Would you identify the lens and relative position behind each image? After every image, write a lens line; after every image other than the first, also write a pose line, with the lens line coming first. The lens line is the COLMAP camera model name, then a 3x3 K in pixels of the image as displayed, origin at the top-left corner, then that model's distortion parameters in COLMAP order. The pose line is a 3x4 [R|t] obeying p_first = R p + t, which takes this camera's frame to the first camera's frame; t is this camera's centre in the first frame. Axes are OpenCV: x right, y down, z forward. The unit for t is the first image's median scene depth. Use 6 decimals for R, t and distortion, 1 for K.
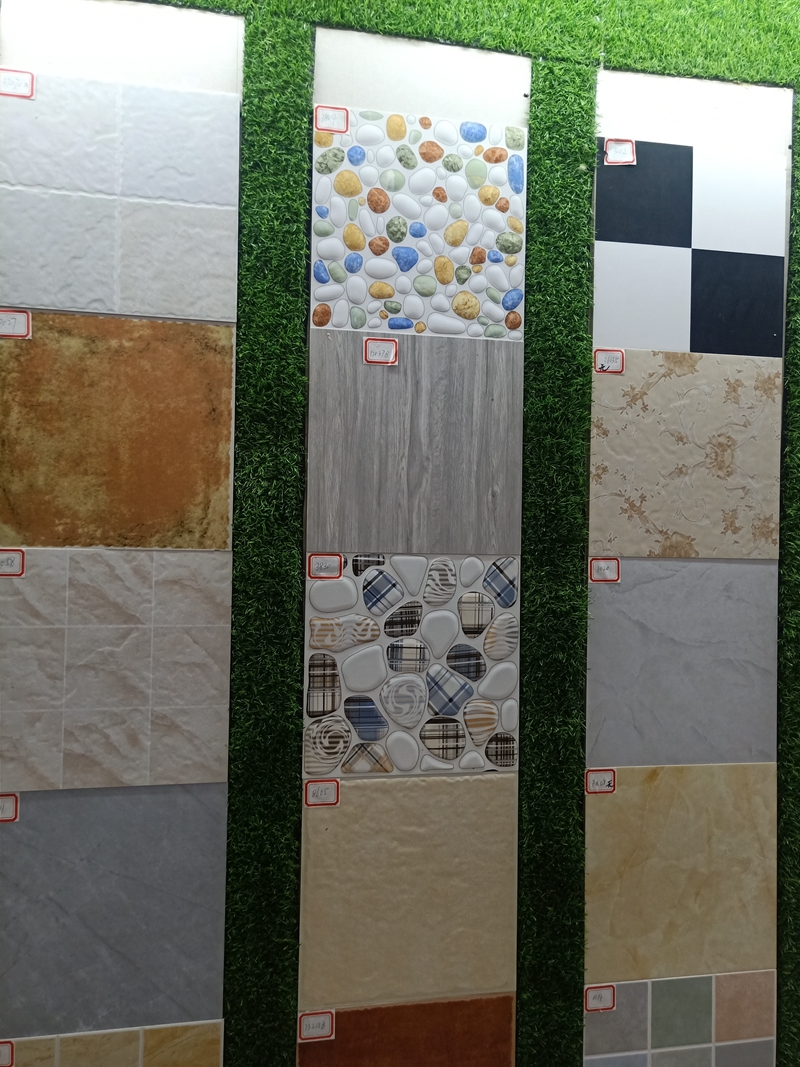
lens RADIAL K [[781.6, 0, 400.7], [0, 781.6, 524.0], [0, 0, 1]] dist [0.038377, -0.033758]
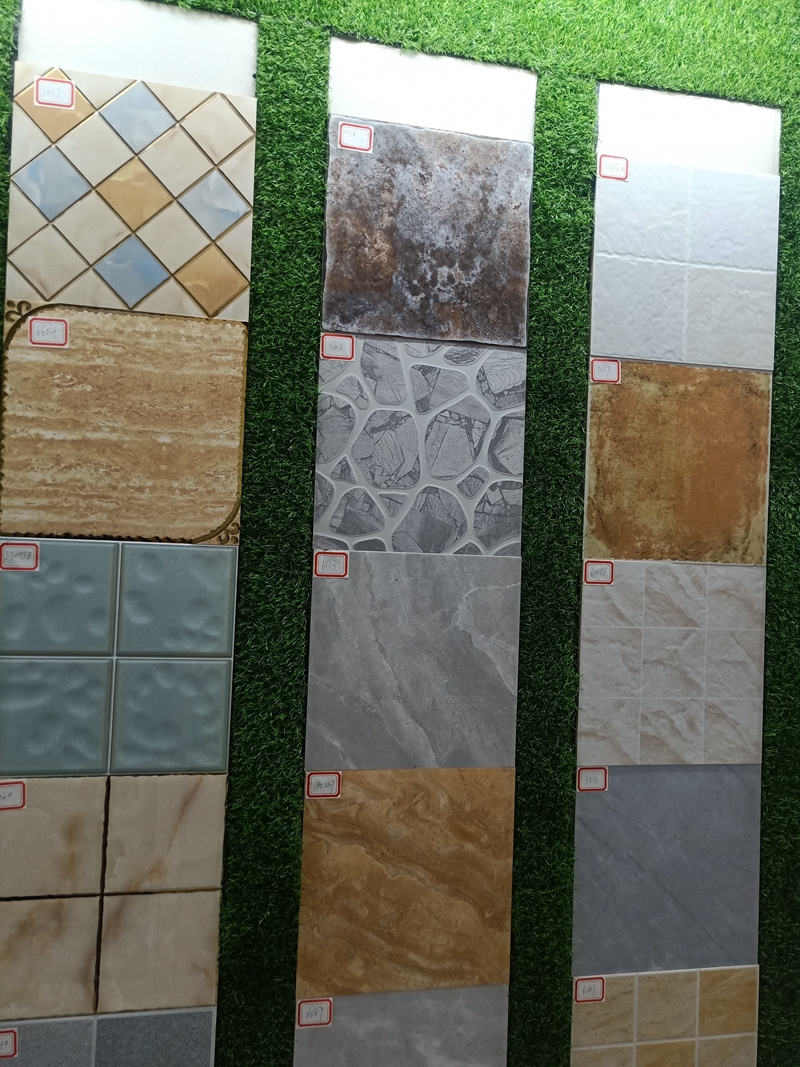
lens RADIAL K [[781.6, 0, 397.0], [0, 781.6, 532.9], [0, 0, 1]] dist [0.038377, -0.033758]
pose [[0.999797, 0.020072, 0.001722, -0.788607], [-0.020073, 0.999799, 0.000186, -0.004420], [-0.001718, -0.000221, 0.999998, -0.176072]]
